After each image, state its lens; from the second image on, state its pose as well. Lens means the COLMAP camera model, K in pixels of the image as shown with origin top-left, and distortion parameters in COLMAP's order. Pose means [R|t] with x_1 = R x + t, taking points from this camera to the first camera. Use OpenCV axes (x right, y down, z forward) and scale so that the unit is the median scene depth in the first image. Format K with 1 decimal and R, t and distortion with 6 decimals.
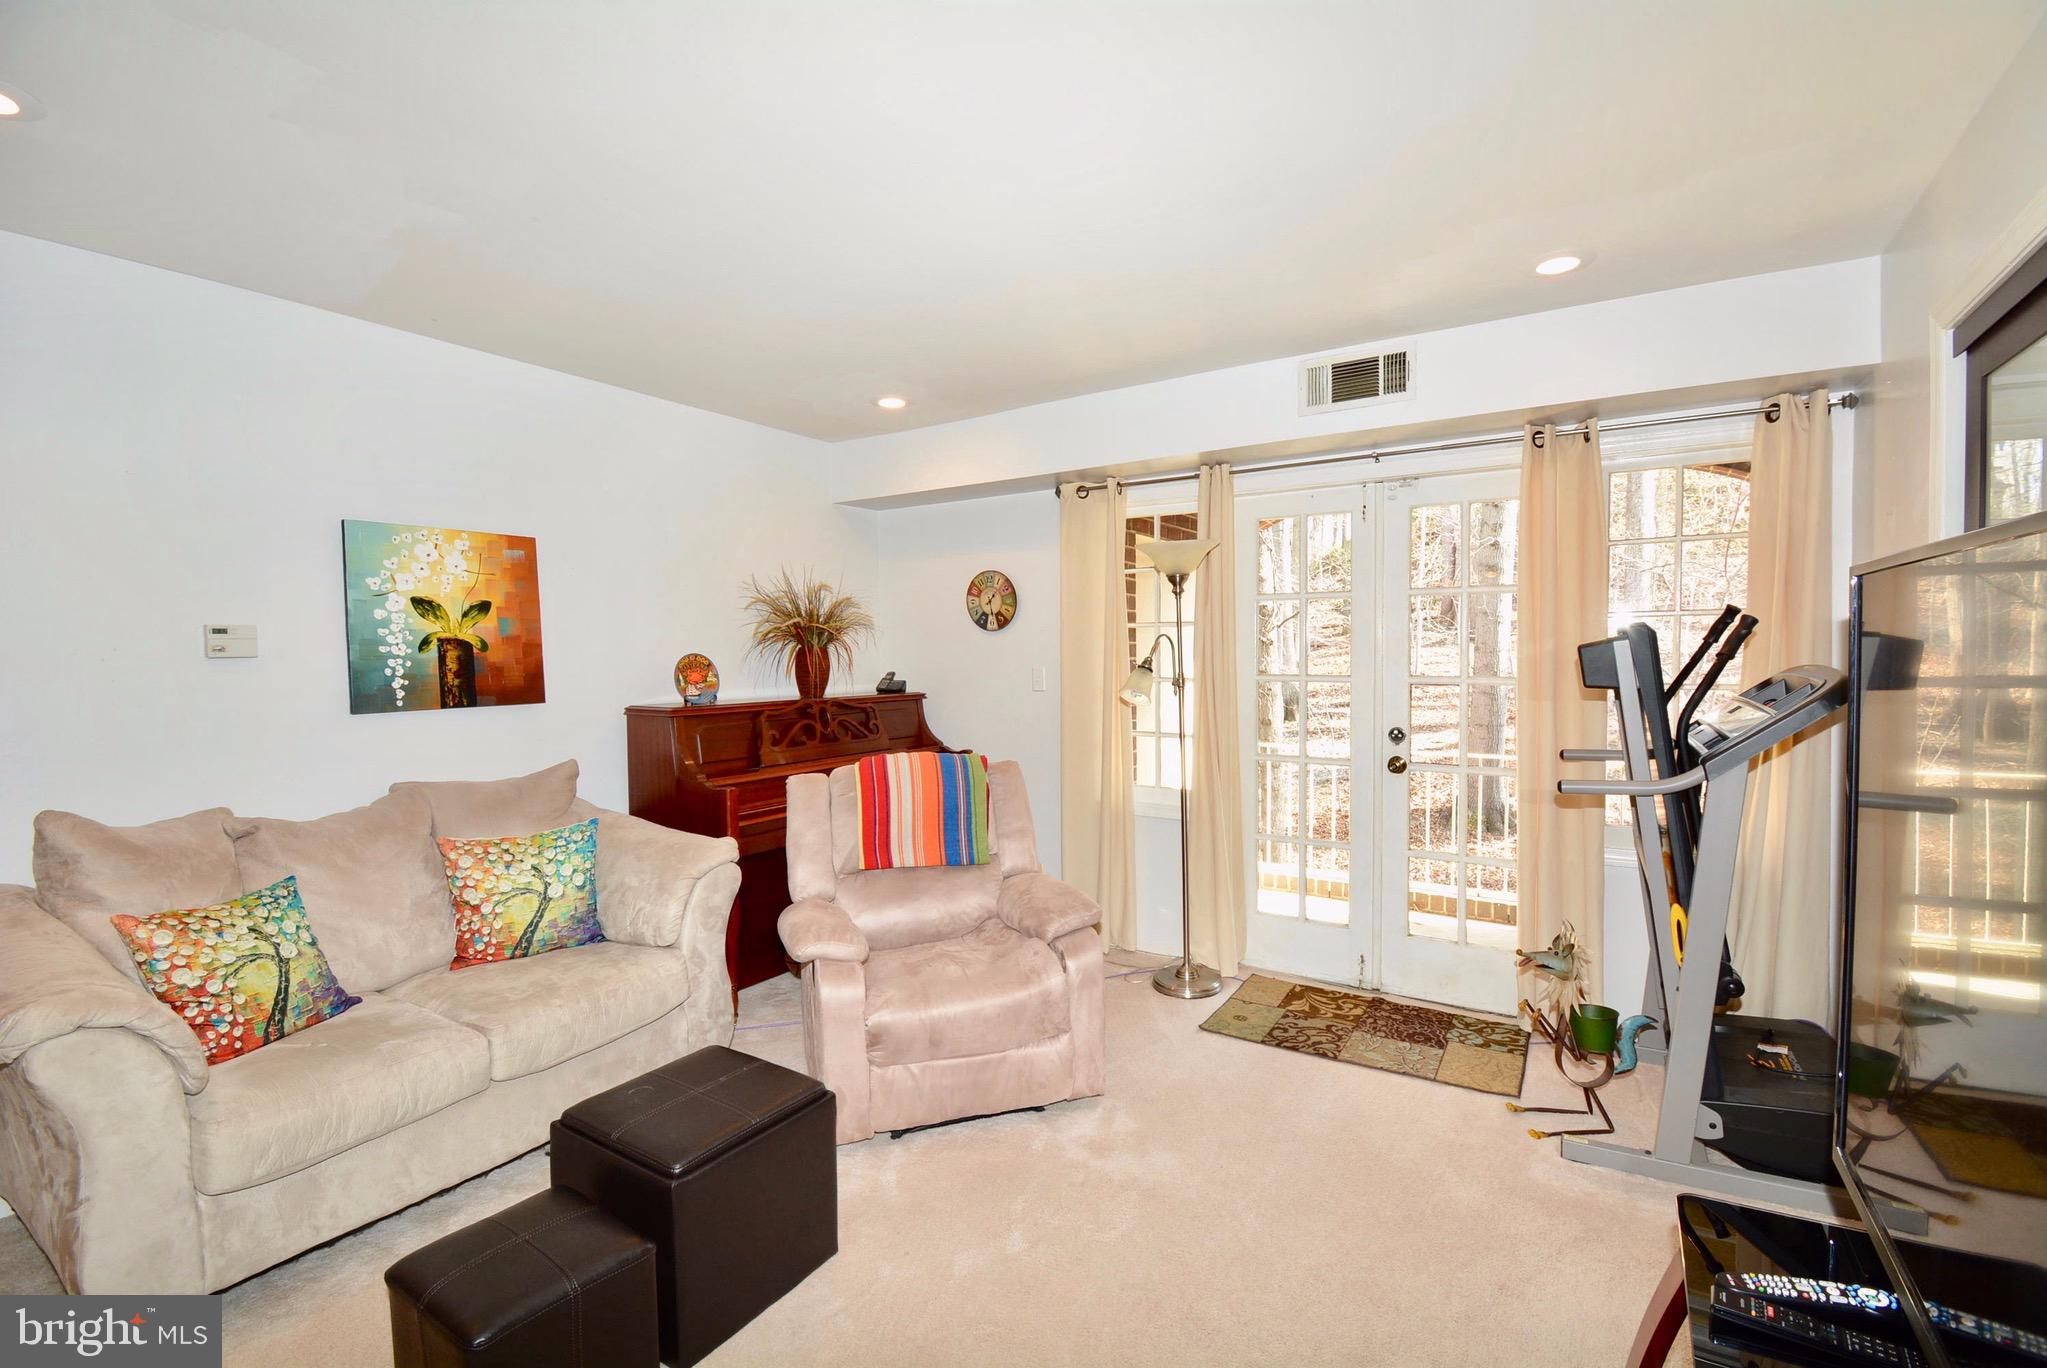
lens RADIAL K [[905.0, 0, 1032.0], [0, 905.0, 682.1], [0, 0, 1]] dist [0.008982, -0.019500]
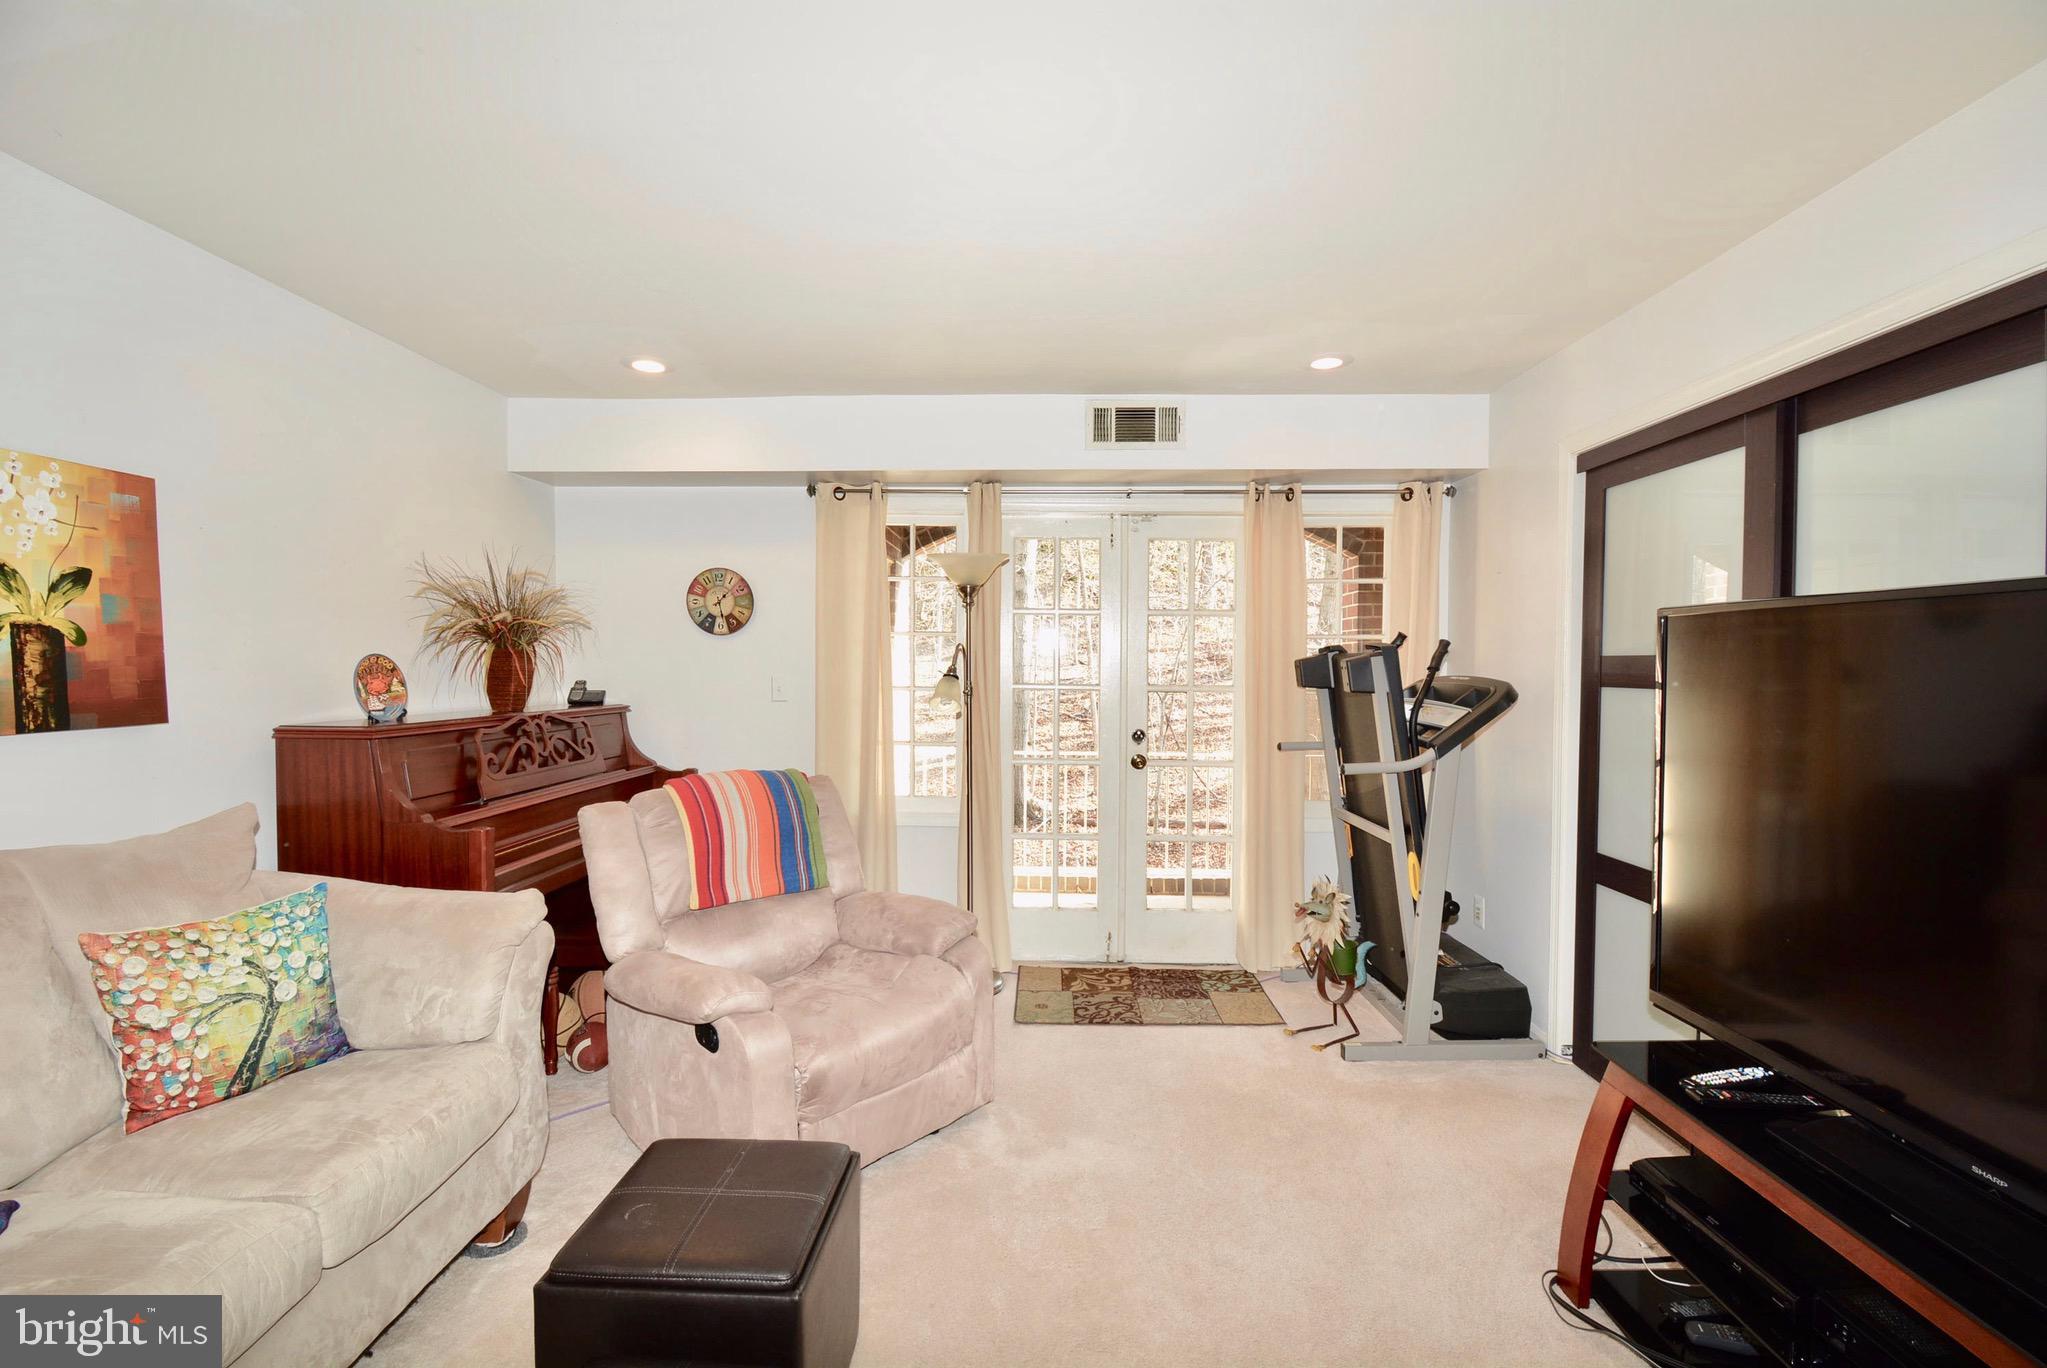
lens RADIAL K [[905.0, 0, 1030.4], [0, 905.0, 682.3], [0, 0, 1]] dist [0.008982, -0.019500]
pose [[0.857380, 0.002044, 0.514681, -0.344300], [0.004551, 0.999923, -0.011552, 0.003329], [-0.514665, 0.012247, 0.857304, 0.095205]]
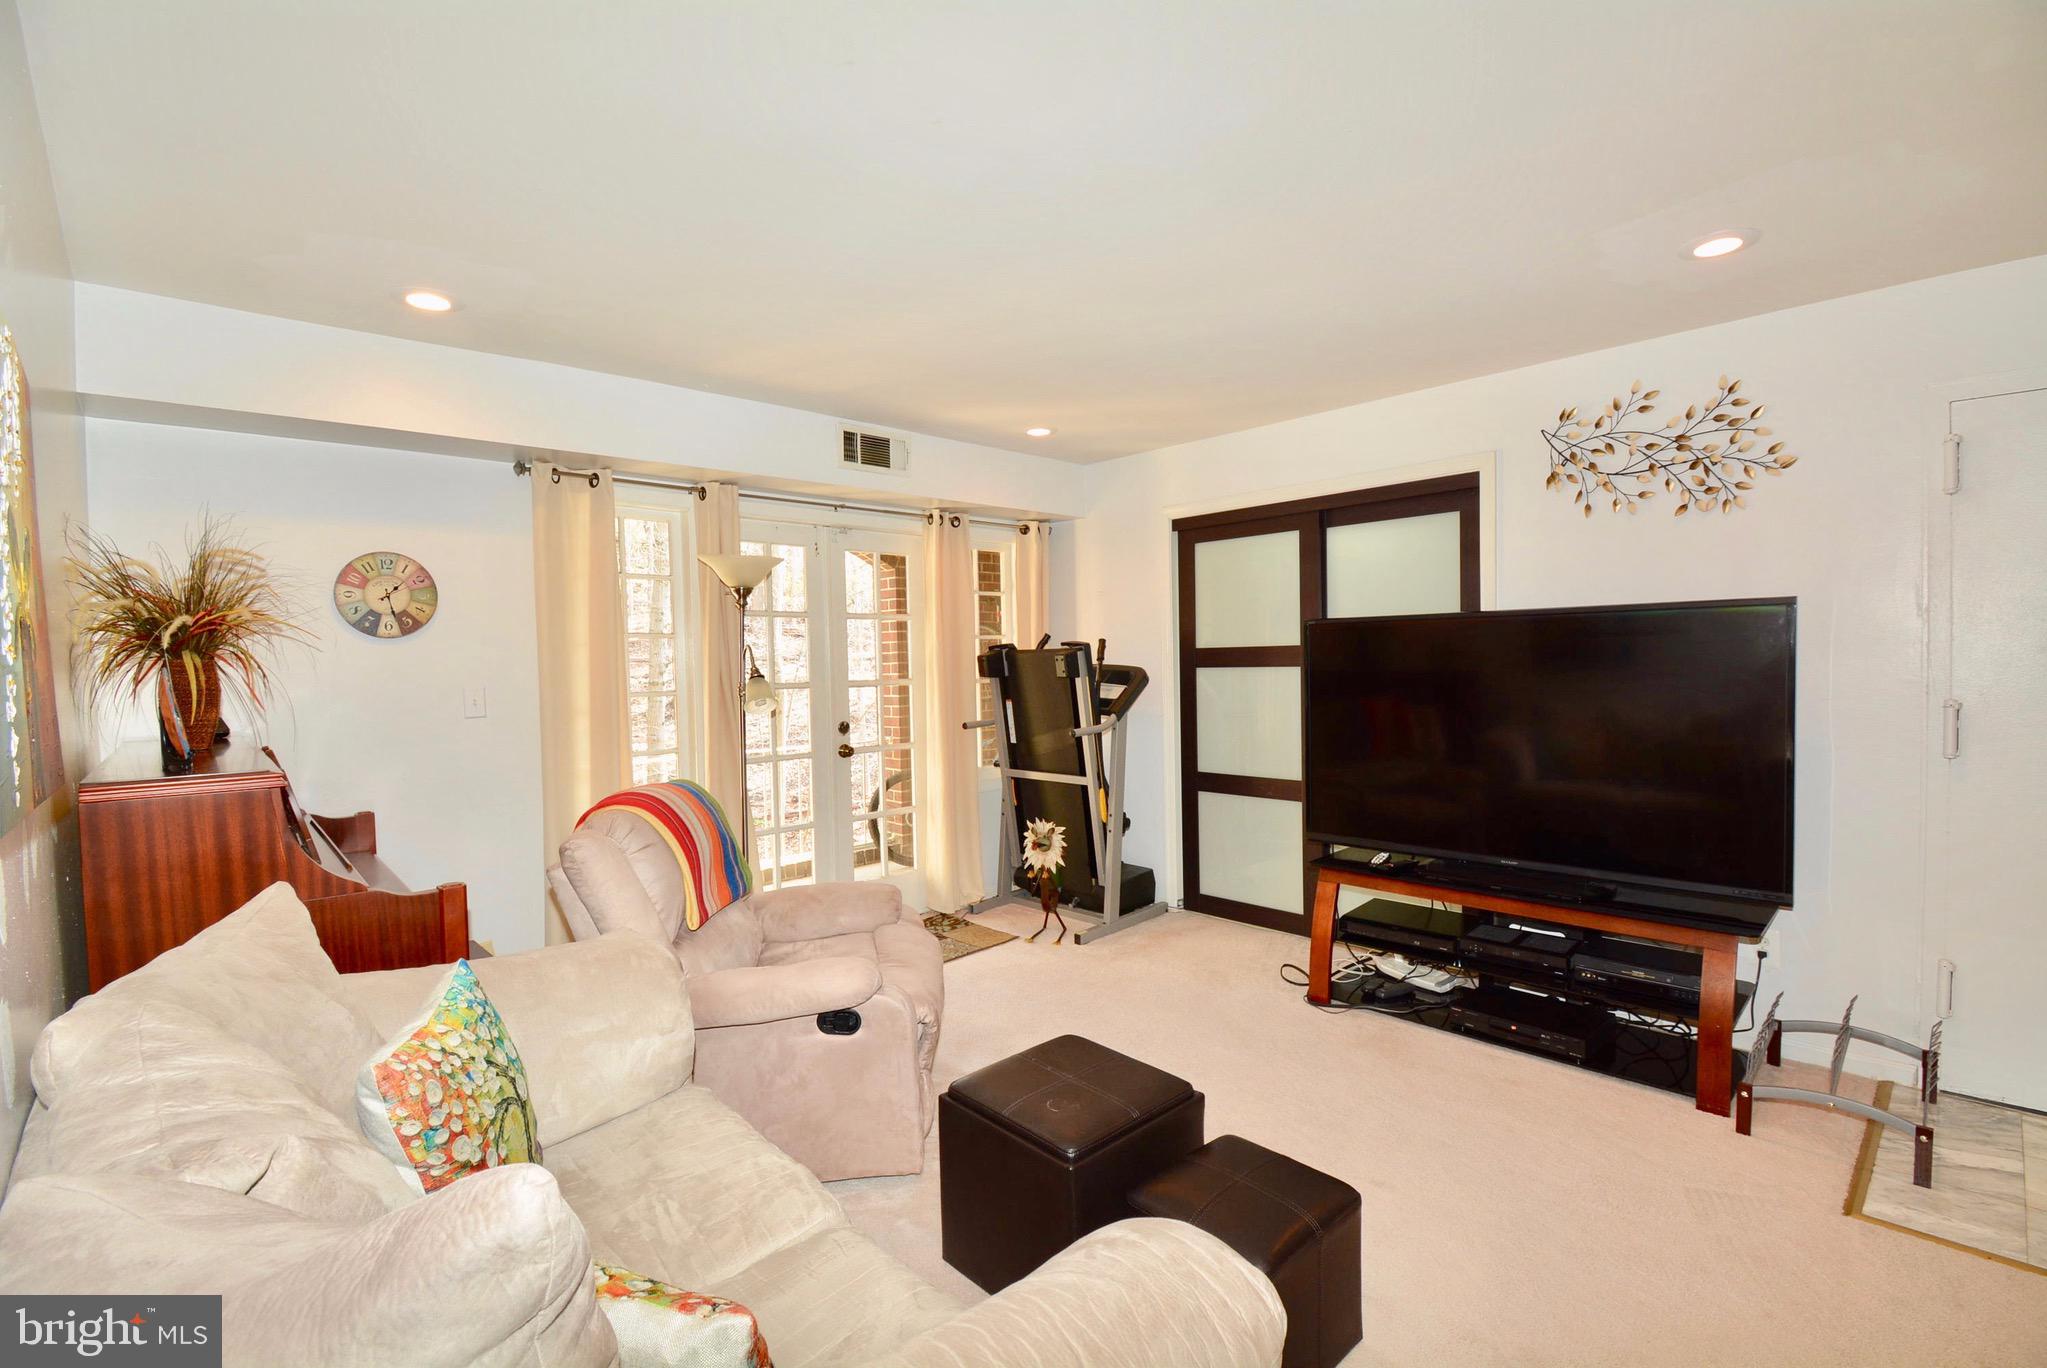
lens RADIAL K [[905.0, 0, 1032.1], [0, 905.0, 687.9], [0, 0, 1]] dist [0.008982, -0.019500]
pose [[0.241524, -0.027530, 0.970004, -0.858121], [0.050821, 0.998585, 0.015688, -0.004400], [-0.969063, 0.045507, 0.242582, 0.486664]]
